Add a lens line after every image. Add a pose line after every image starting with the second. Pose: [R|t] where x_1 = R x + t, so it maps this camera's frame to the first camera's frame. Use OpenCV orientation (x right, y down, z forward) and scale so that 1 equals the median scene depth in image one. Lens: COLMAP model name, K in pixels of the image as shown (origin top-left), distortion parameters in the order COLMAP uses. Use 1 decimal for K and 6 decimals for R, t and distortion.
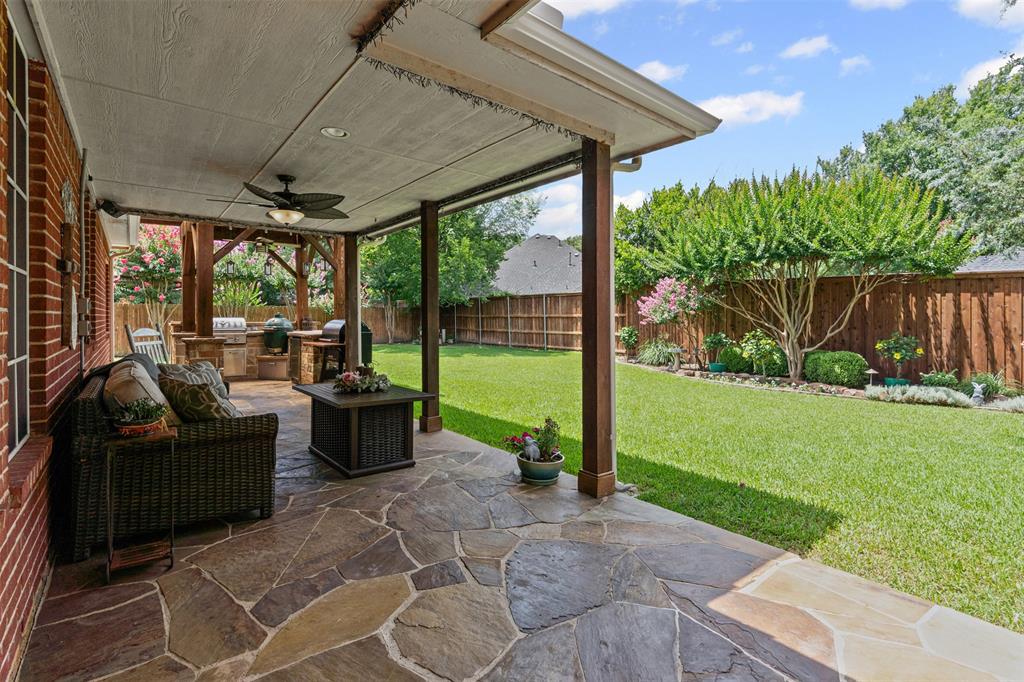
lens RADIAL K [[469.9, 0, 517.5], [0, 469.9, 322.3], [0, 0, 1]] dist [-0.007071, 0.003119]
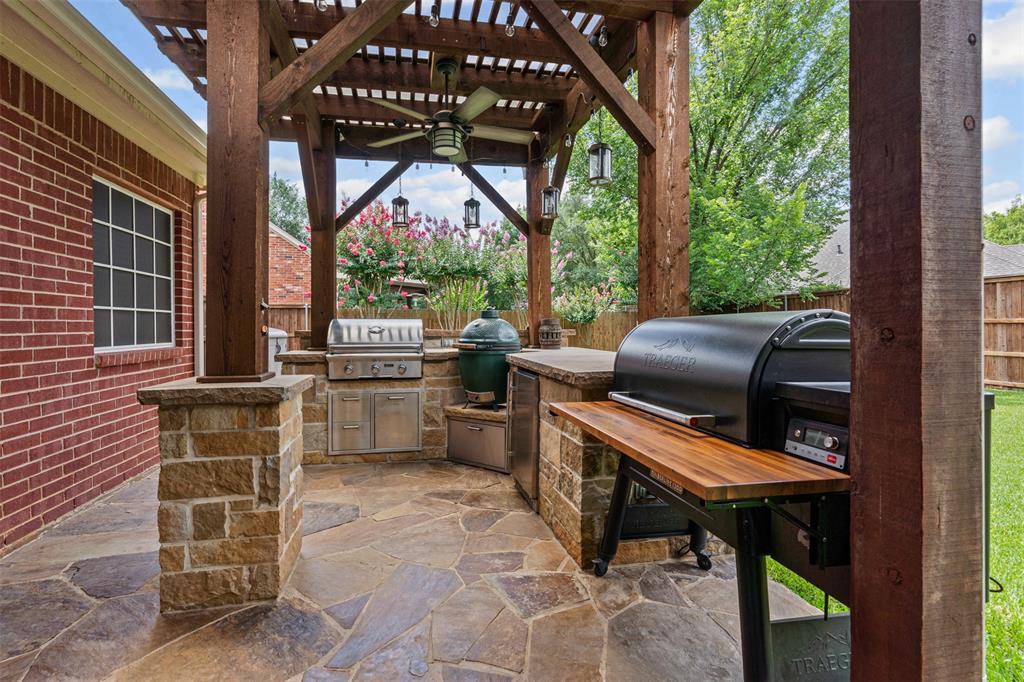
lens RADIAL K [[469.9, 0, 511.9], [0, 469.9, 334.3], [0, 0, 1]] dist [-0.007071, 0.003119]
pose [[0.888831, 0.005282, -0.458204, -0.300628], [-0.003816, 0.999984, 0.004125, 0.002761], [0.458219, -0.001918, 0.888837, 0.640798]]
